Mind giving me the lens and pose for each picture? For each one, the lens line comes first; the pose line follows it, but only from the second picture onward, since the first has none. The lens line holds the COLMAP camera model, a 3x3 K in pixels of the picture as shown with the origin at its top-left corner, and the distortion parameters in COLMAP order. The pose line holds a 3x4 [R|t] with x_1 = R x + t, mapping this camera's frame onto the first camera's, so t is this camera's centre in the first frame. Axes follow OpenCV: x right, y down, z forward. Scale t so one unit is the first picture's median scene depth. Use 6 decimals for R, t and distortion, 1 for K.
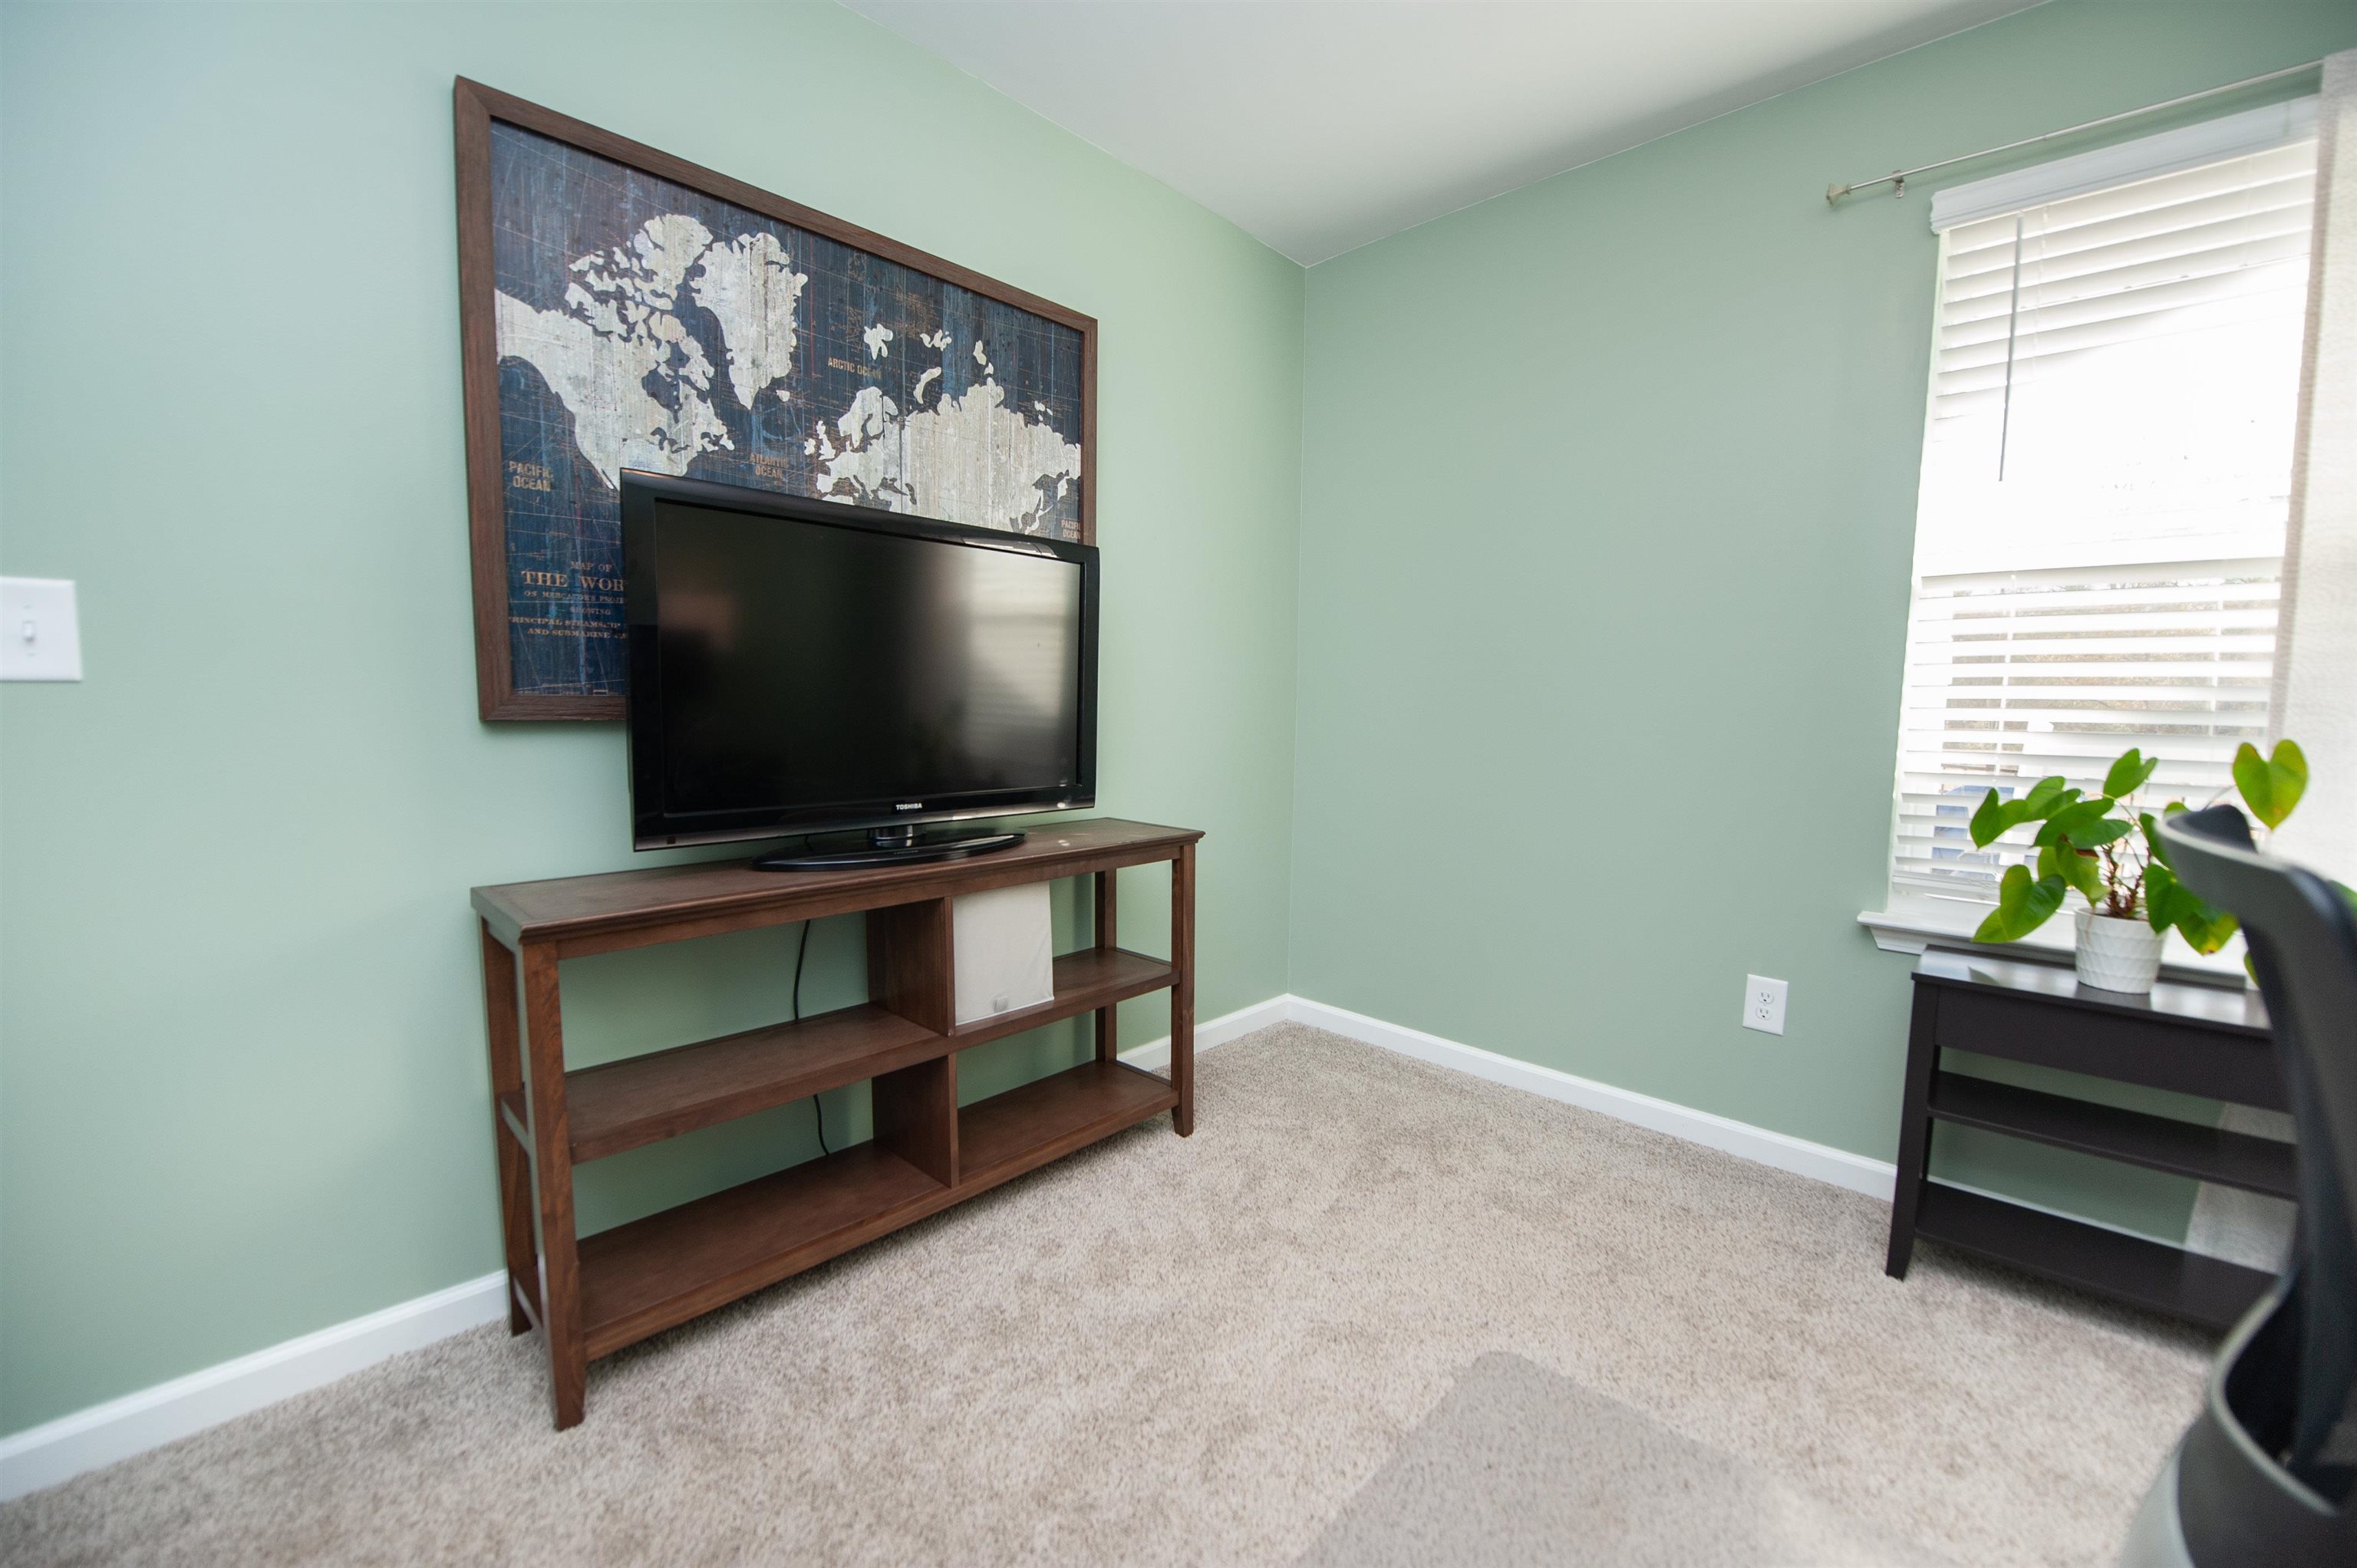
lens RADIAL K [[936.0, 0, 1178.5], [0, 936.0, 784.0], [0, 0, 1]] dist [-0.014518, -0.003635]
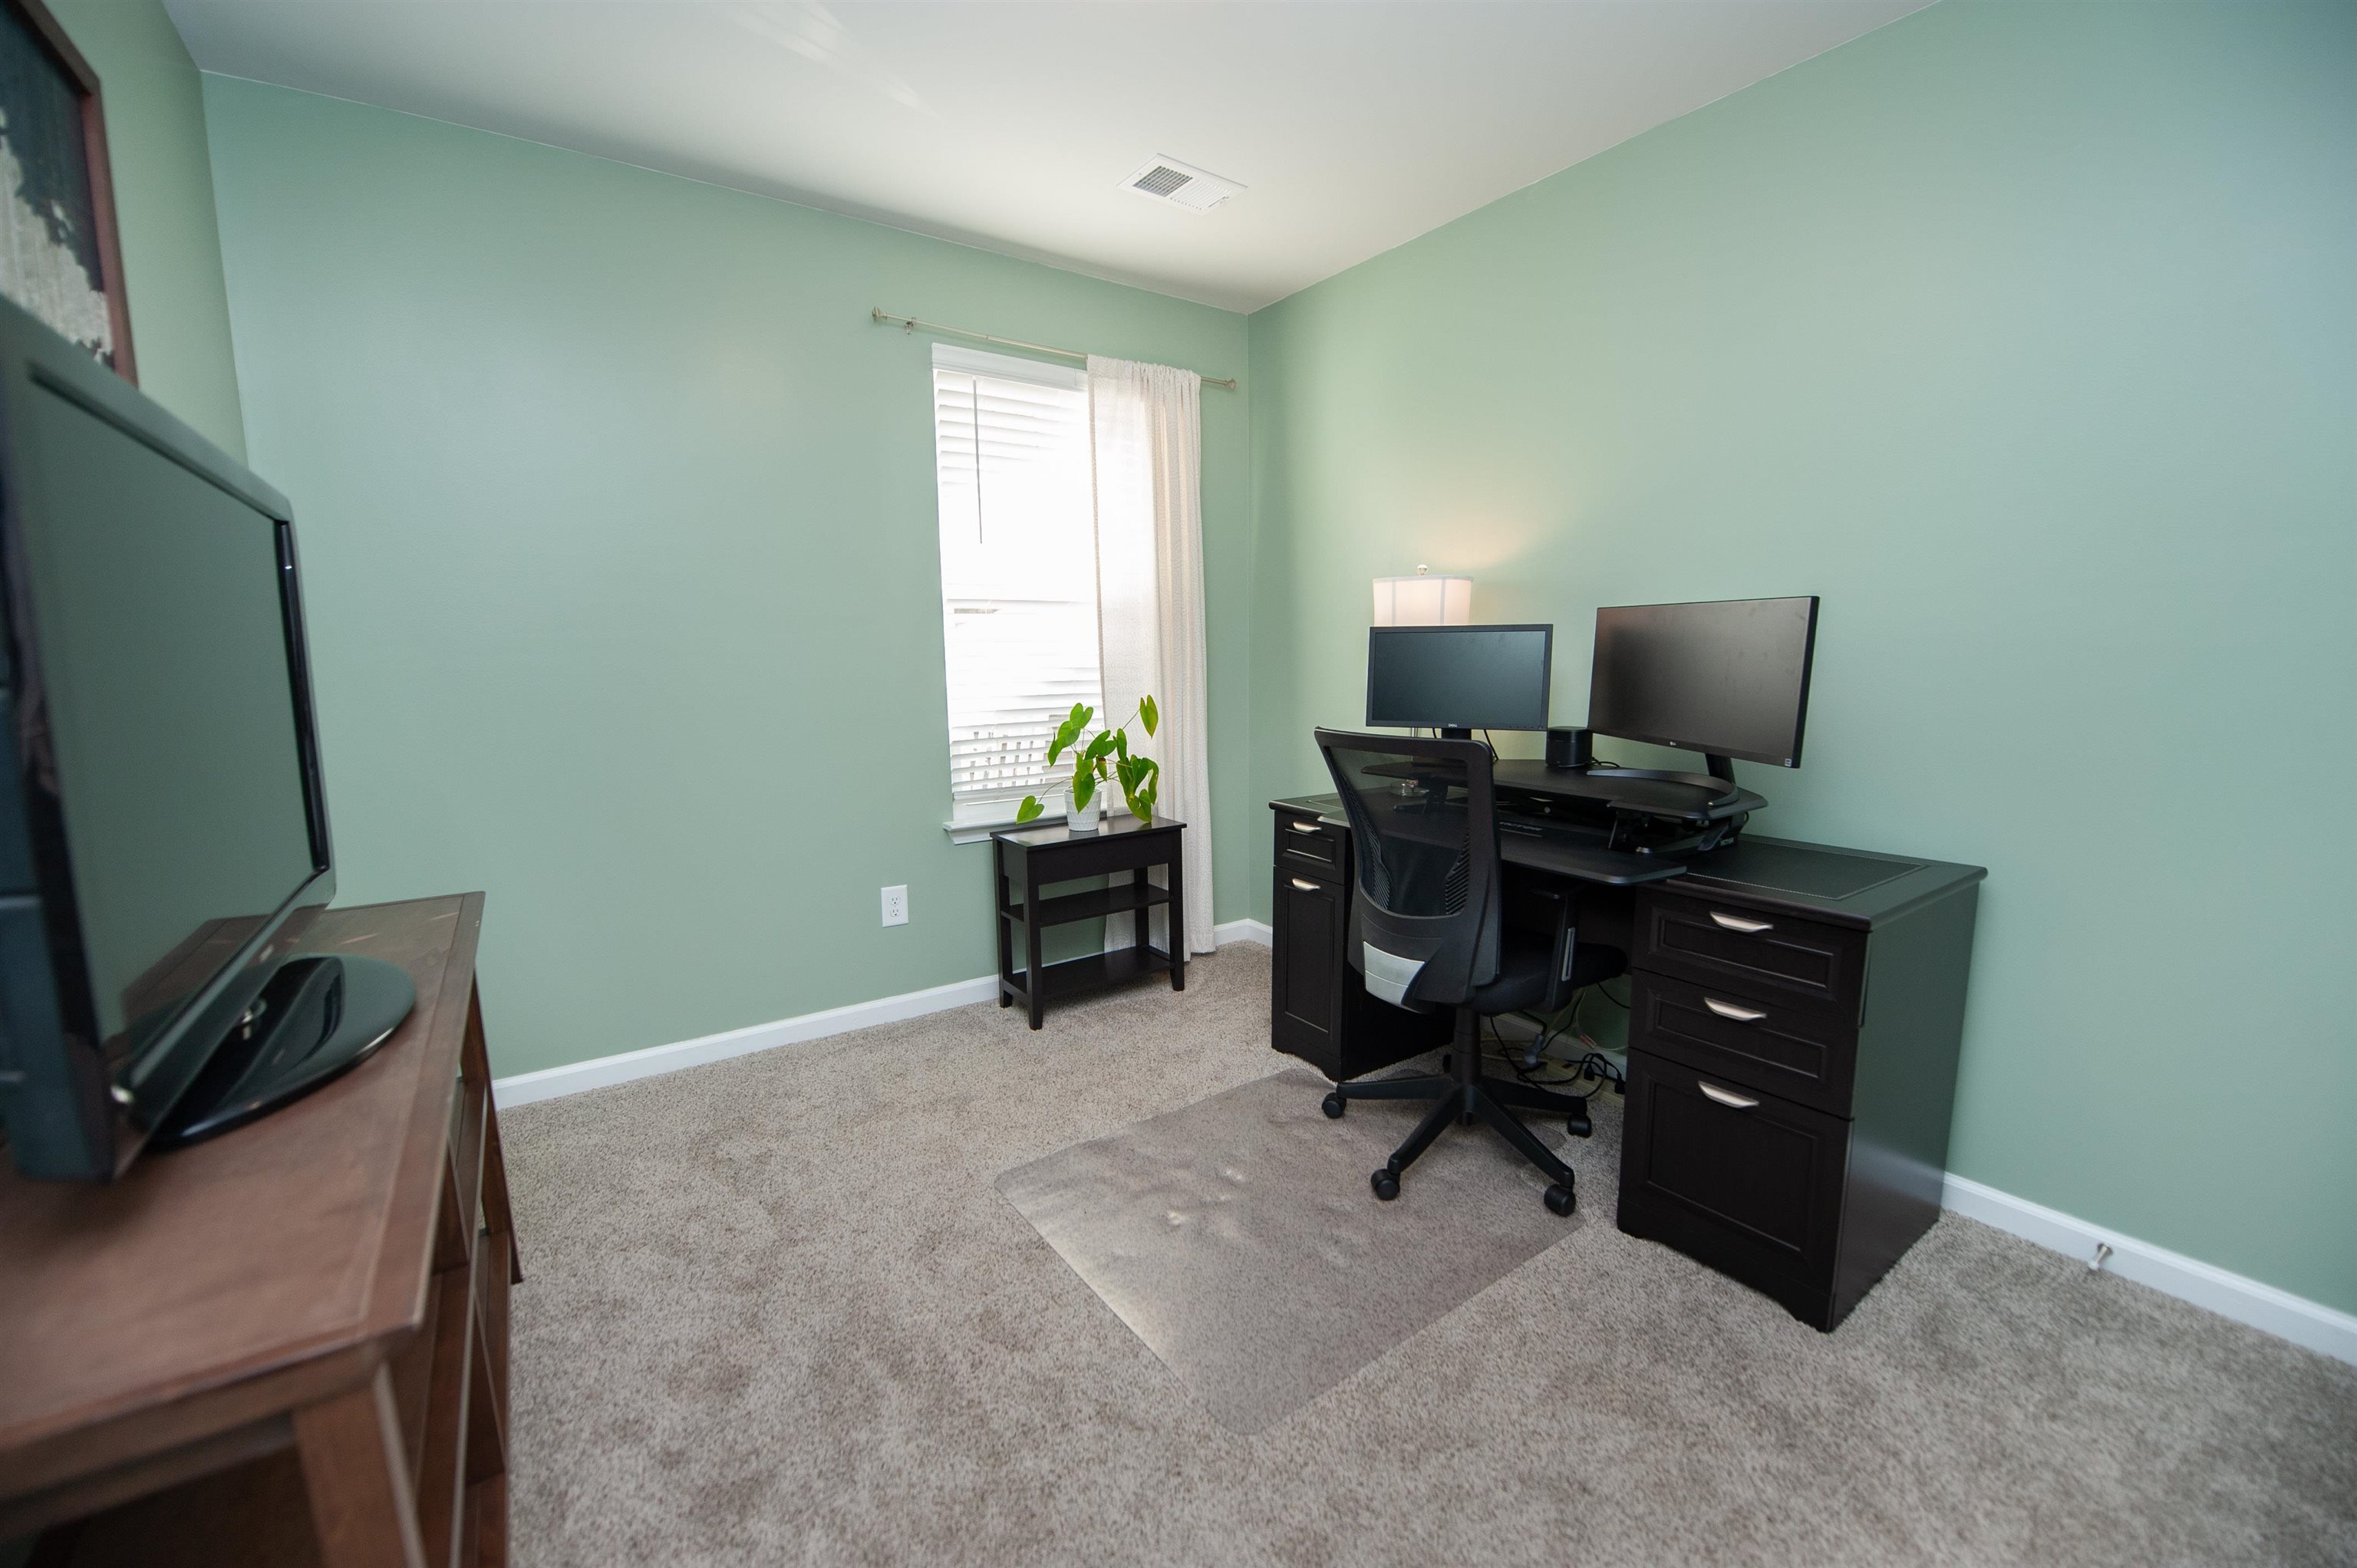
lens RADIAL K [[936.0, 0, 1178.5], [0, 936.0, 784.0], [0, 0, 1]] dist [-0.014518, -0.003635]
pose [[0.208113, -0.151322, 0.966328, -0.676321], [0.104547, 0.985742, 0.131846, -0.089453], [-0.972501, 0.073588, 0.220966, 0.322420]]
